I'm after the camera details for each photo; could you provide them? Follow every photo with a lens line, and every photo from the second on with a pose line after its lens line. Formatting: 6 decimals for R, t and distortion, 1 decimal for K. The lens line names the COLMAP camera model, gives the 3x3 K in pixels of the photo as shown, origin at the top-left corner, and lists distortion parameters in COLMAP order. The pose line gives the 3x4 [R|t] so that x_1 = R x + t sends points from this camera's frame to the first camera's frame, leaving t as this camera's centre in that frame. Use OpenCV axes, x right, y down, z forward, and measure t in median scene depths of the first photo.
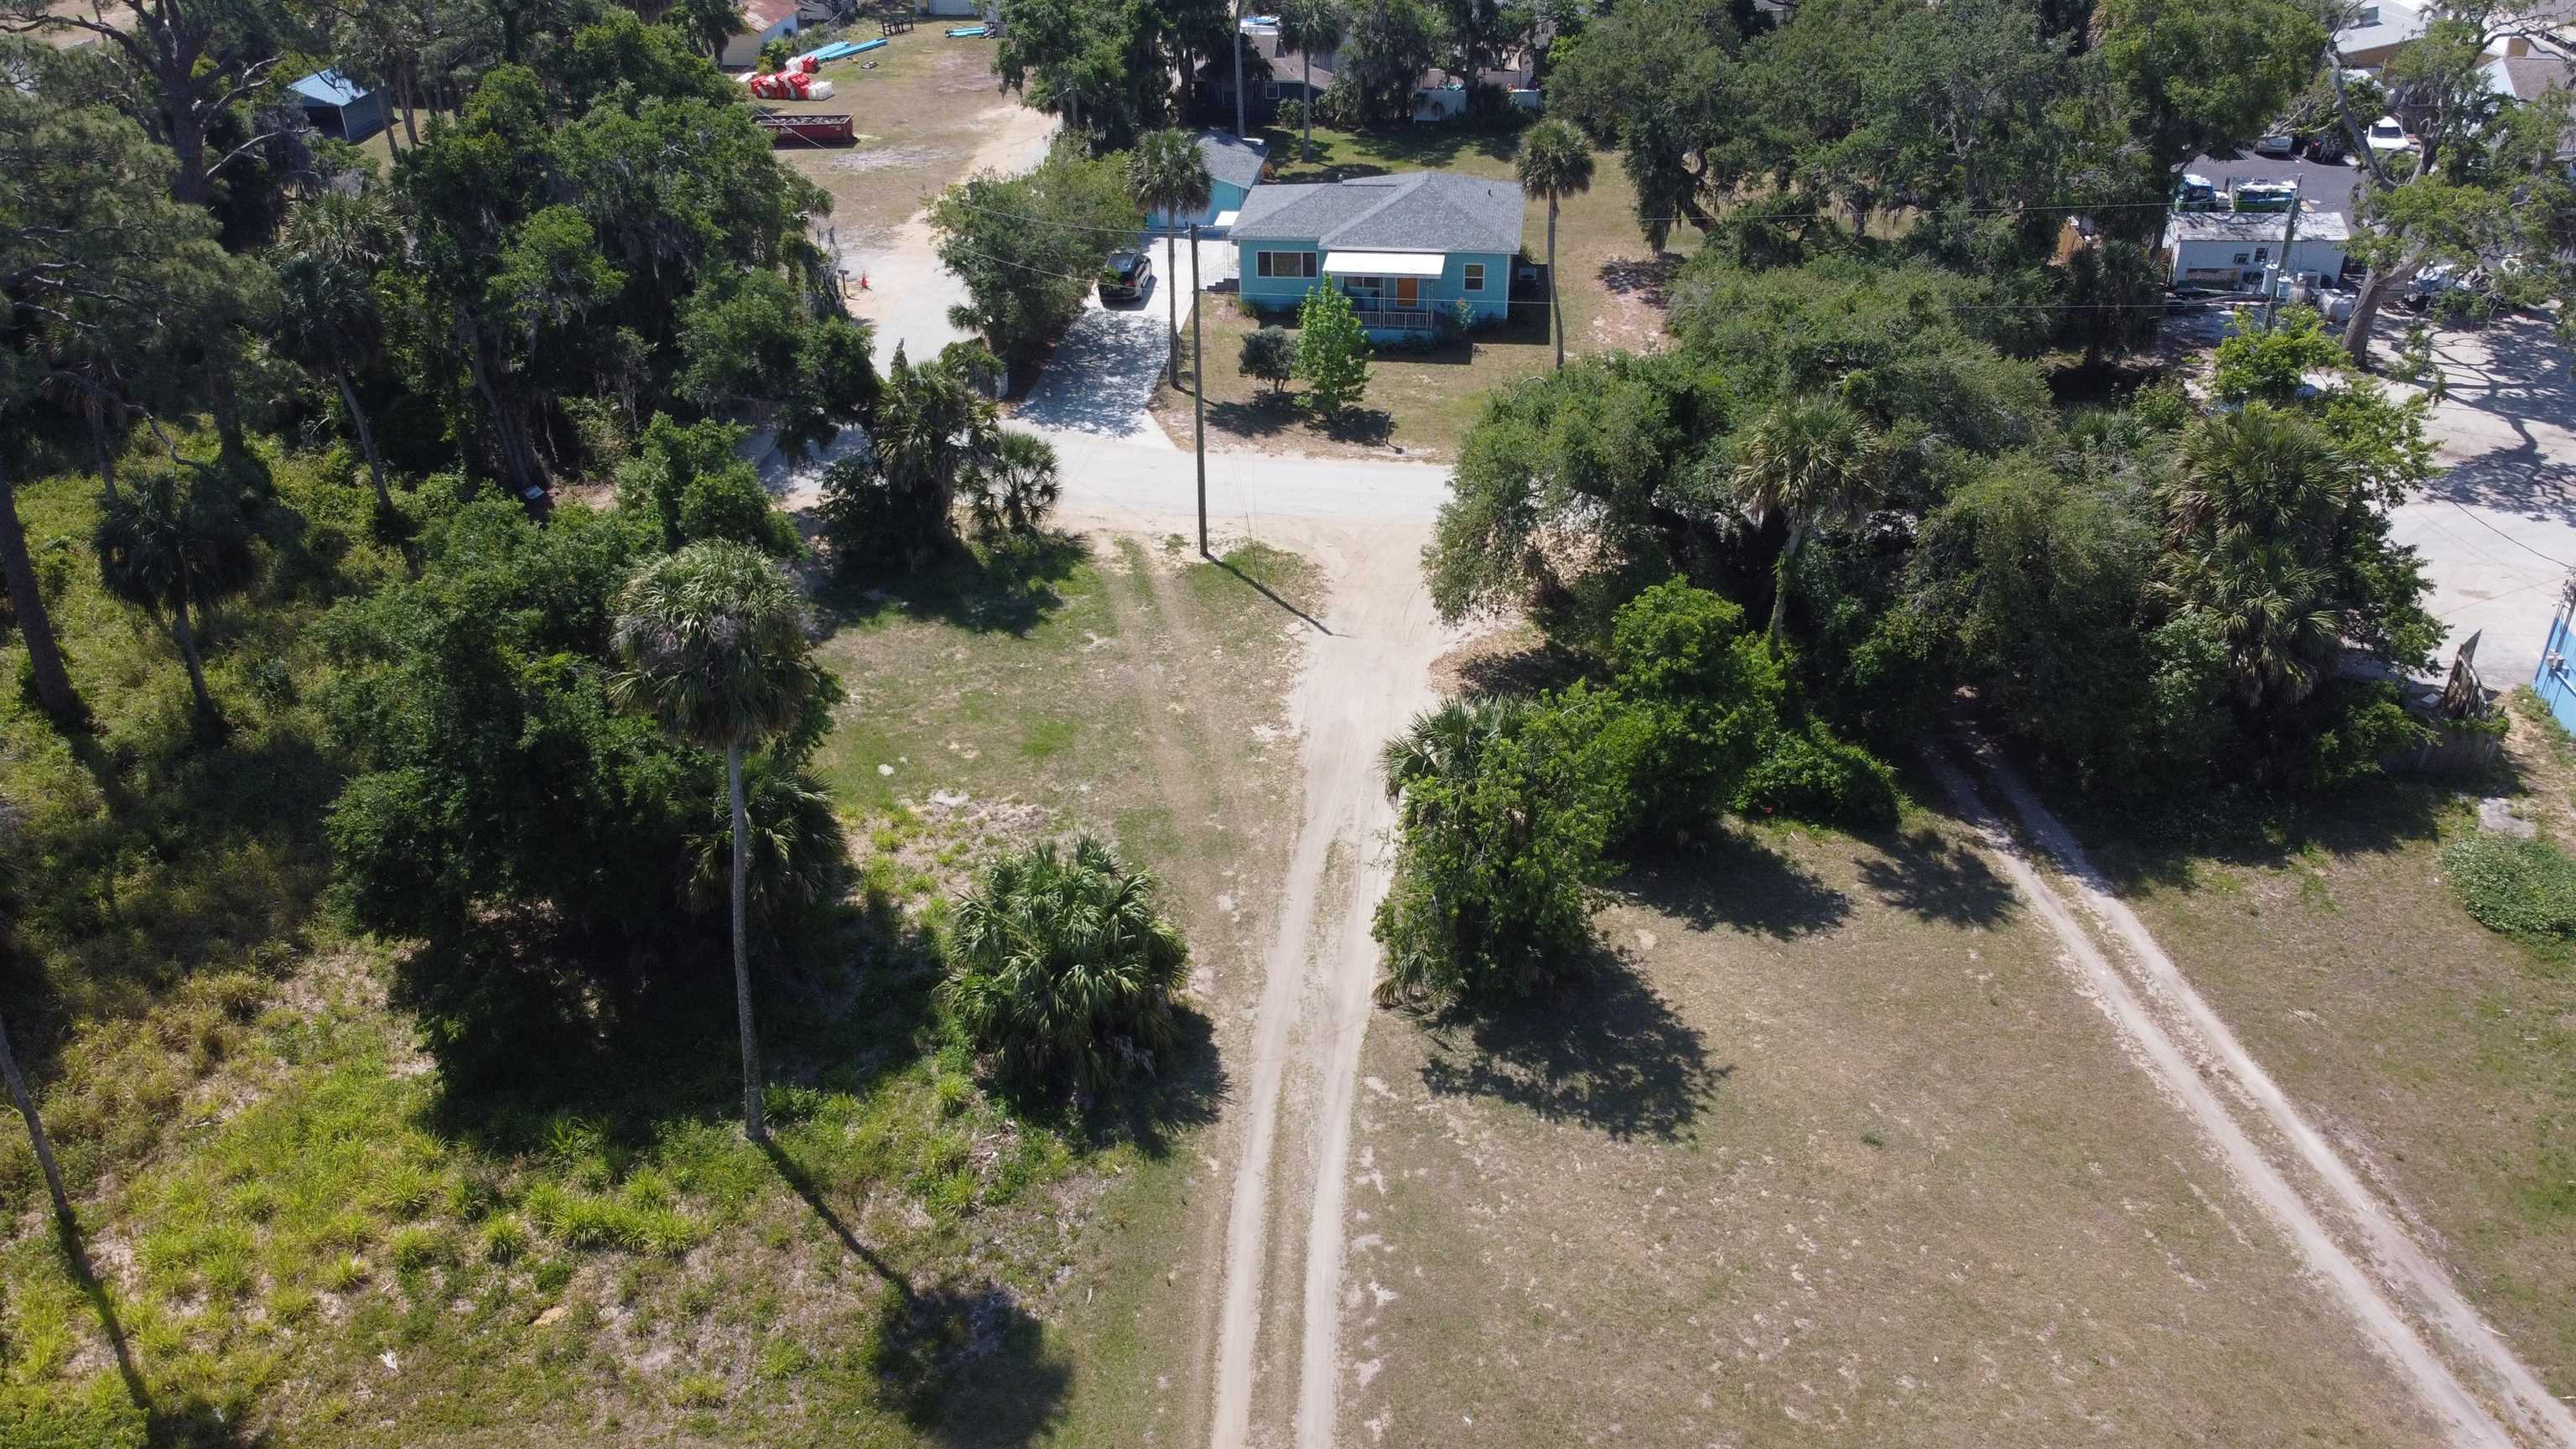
lens RADIAL K [[1954.5, 0, 1299.4], [0, 1954.5, 704.3], [0, 0, 1]] dist [-0.001665, -0.004918]
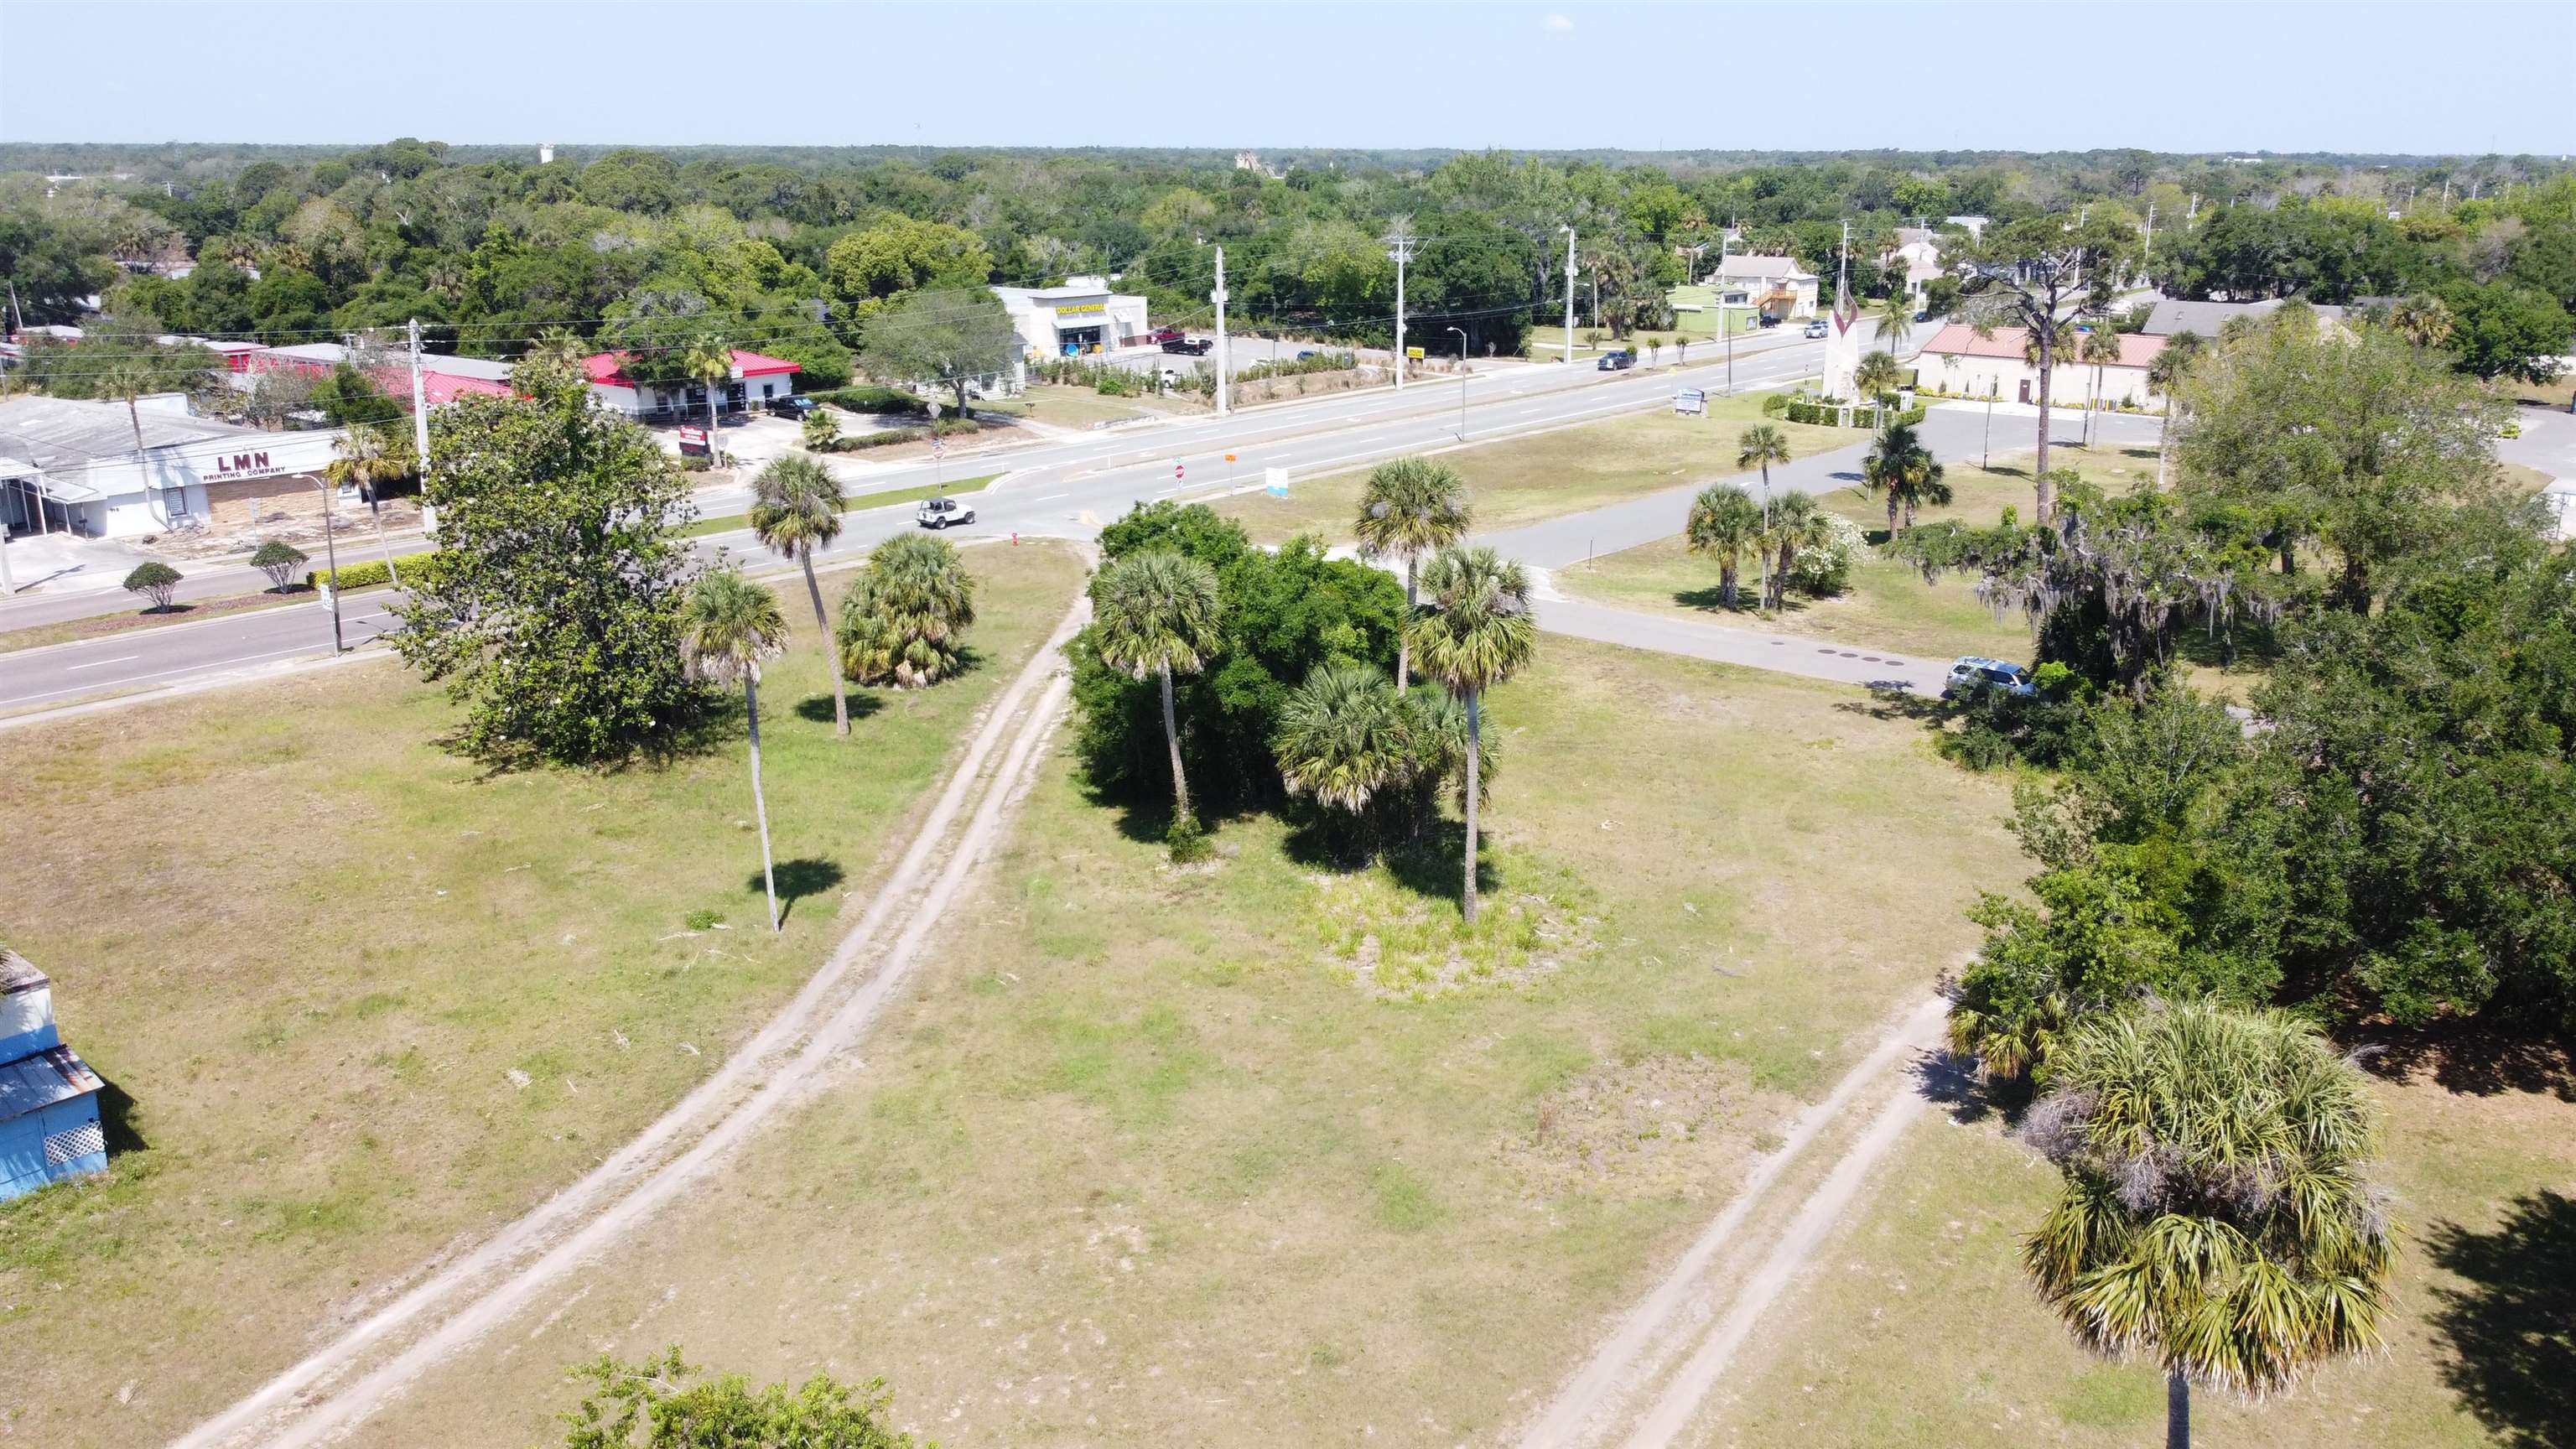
lens RADIAL K [[1954.5, 0, 1296.2], [0, 1954.5, 703.2], [0, 0, 1]] dist [-0.001665, -0.004918]
pose [[-0.849231, -0.134442, 0.510619, -0.241960], [0.271314, 0.718514, 0.640411, -0.391157], [-0.452985, 0.682395, -0.573709, 0.956264]]
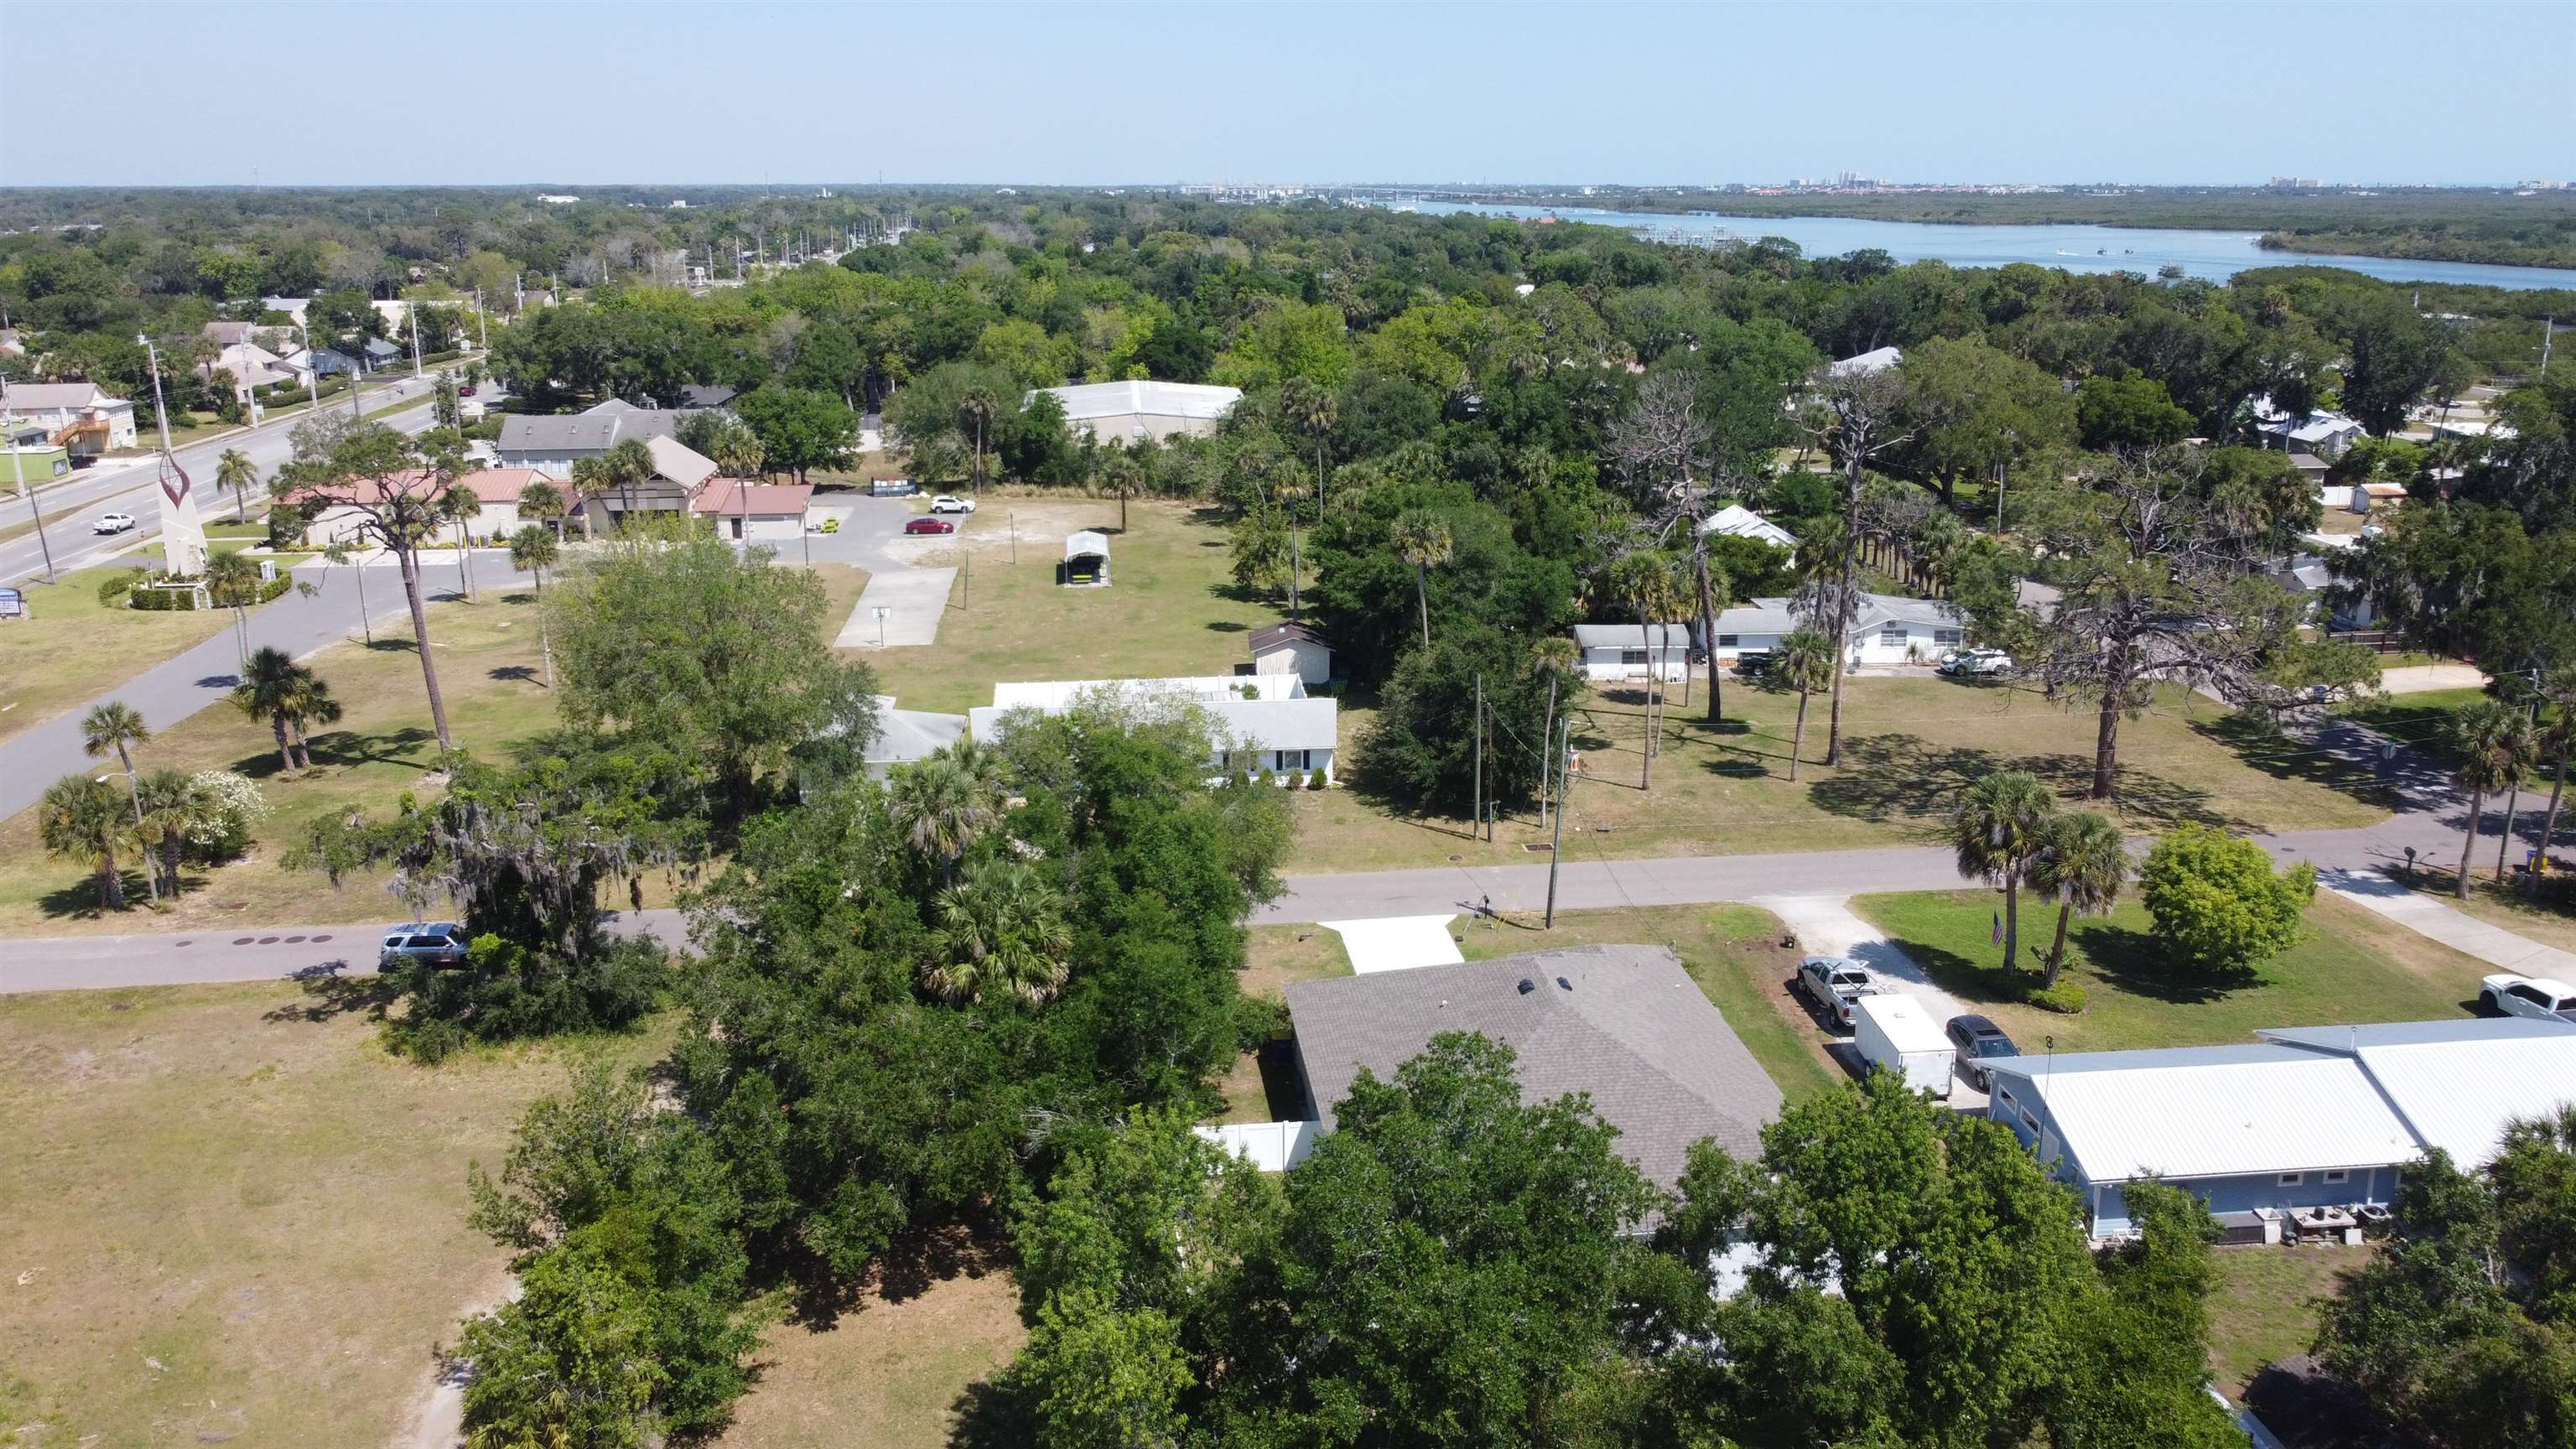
lens RADIAL K [[1954.5, 0, 1298.9], [0, 1954.5, 710.1], [0, 0, 1]] dist [-0.001665, -0.004918]
pose [[-0.972817, 0.072942, -0.219789, -0.264391], [-0.104930, 0.707236, 0.699147, -0.563184], [0.206440, 0.703205, -0.680357, 0.864159]]
